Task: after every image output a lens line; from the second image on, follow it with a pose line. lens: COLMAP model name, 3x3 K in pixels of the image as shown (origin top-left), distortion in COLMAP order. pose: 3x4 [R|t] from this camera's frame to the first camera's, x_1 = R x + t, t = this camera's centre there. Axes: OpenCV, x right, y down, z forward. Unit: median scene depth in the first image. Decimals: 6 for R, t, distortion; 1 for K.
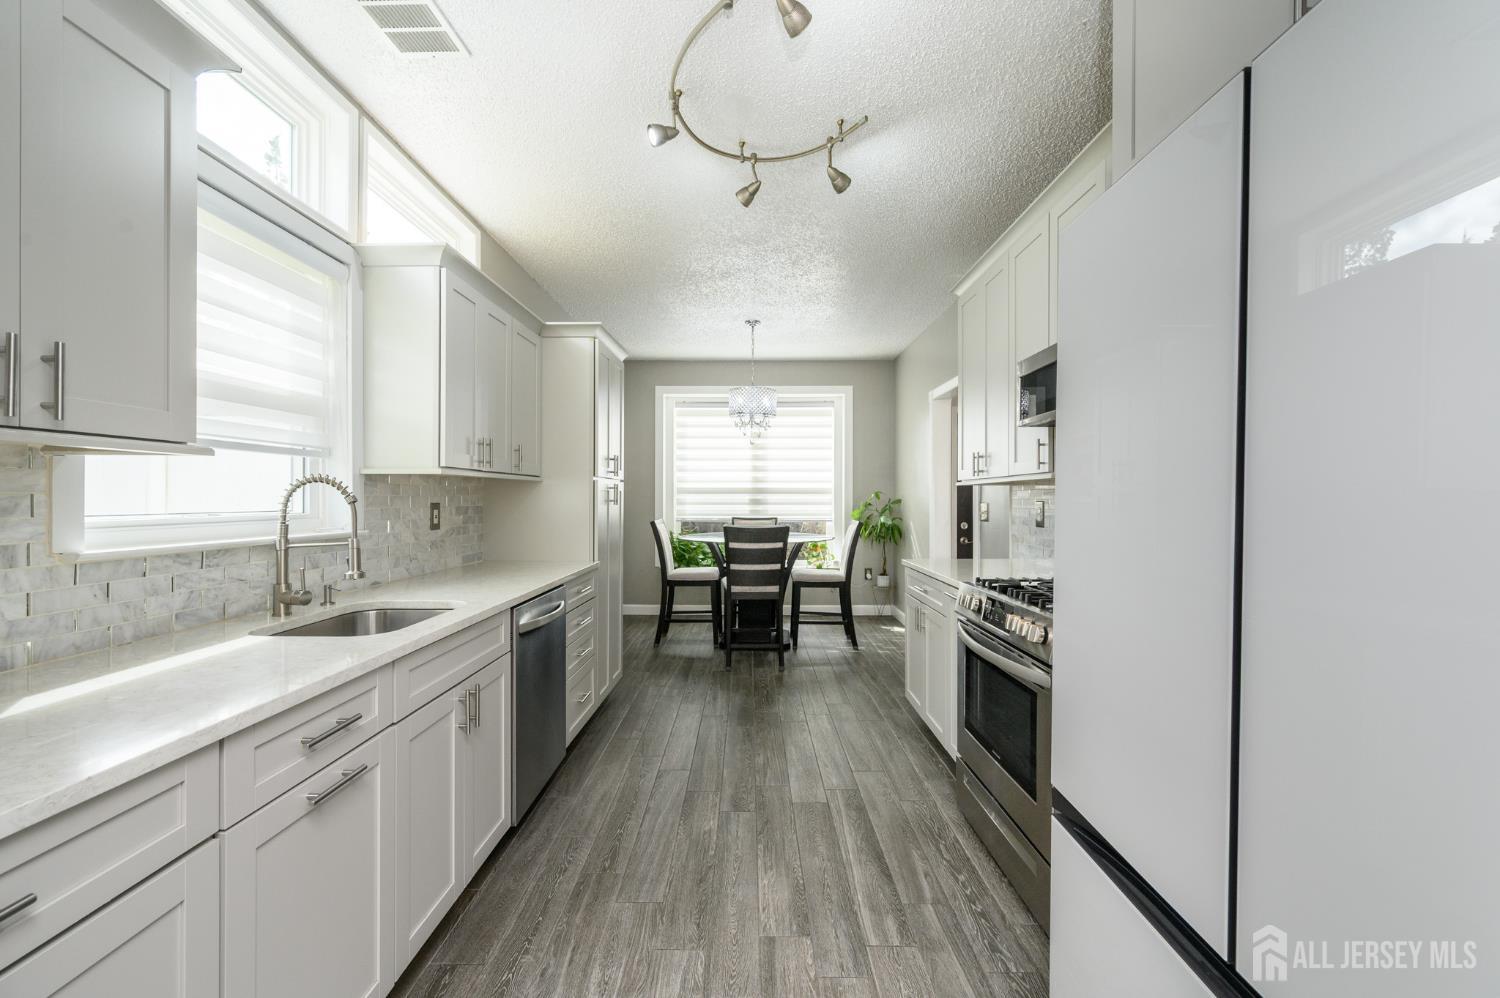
lens RADIAL K [[591.5, 0, 756.2], [0, 591.5, 501.4], [0, 0, 1]] dist [-0.000755, 0.000219]
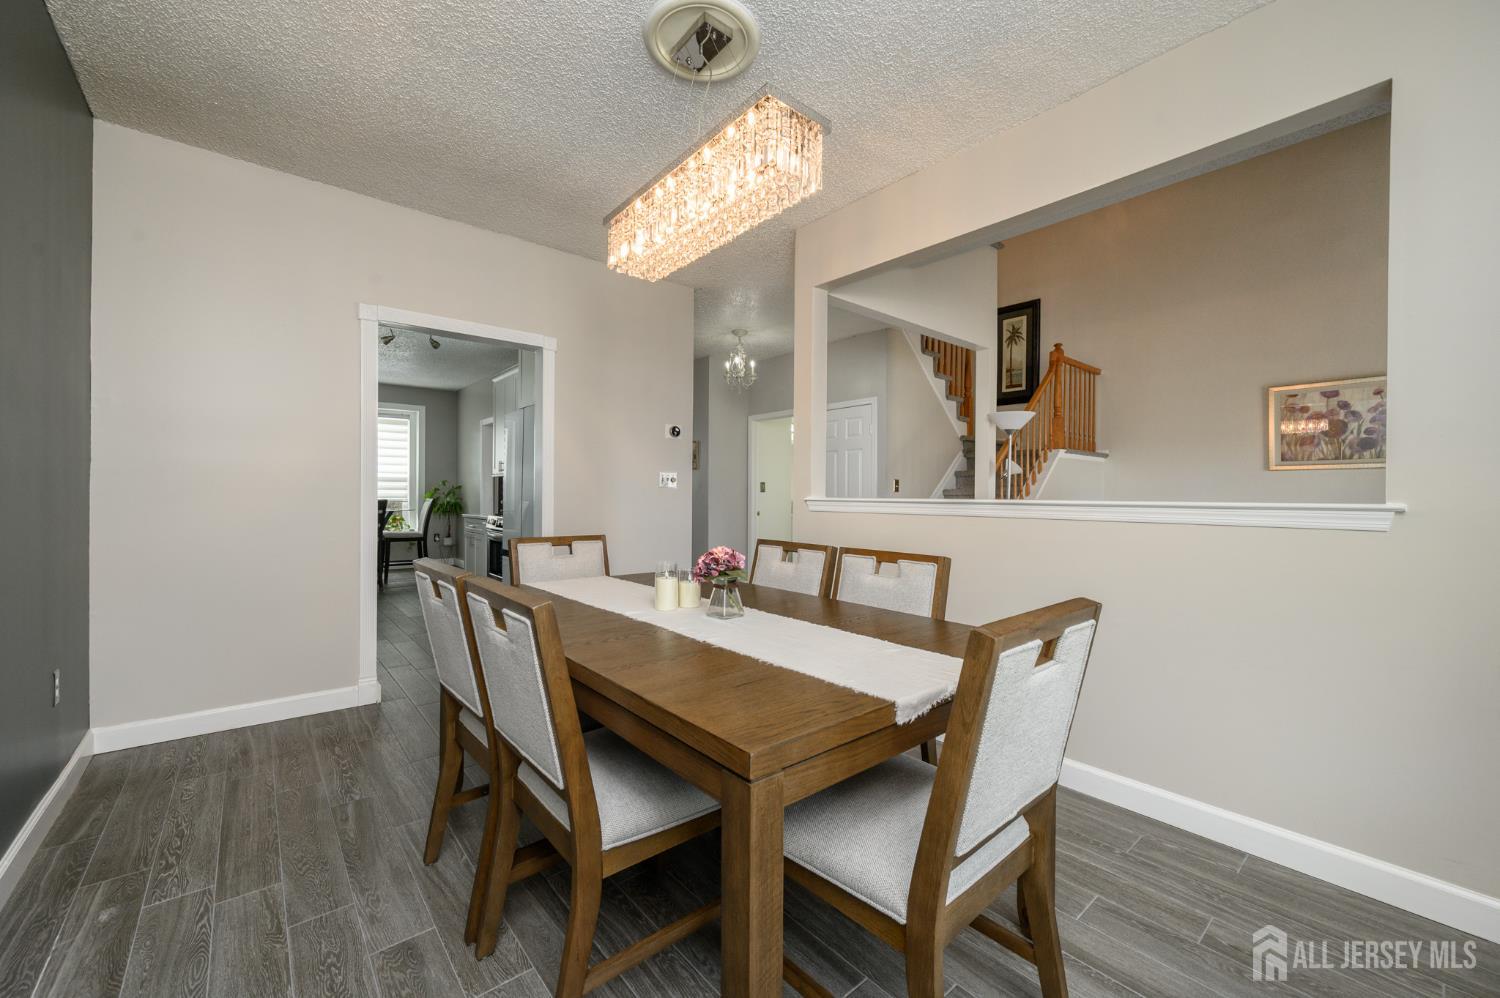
lens RADIAL K [[591.5, 0, 747.0], [0, 591.5, 495.0], [0, 0, 1]] dist [-0.000755, 0.000219]
pose [[0.768254, 0.002328, 0.640140, -0.158026], [-0.004990, 0.999985, 0.002352, 0.012169], [-0.640125, -0.005001, 0.768254, -0.611898]]
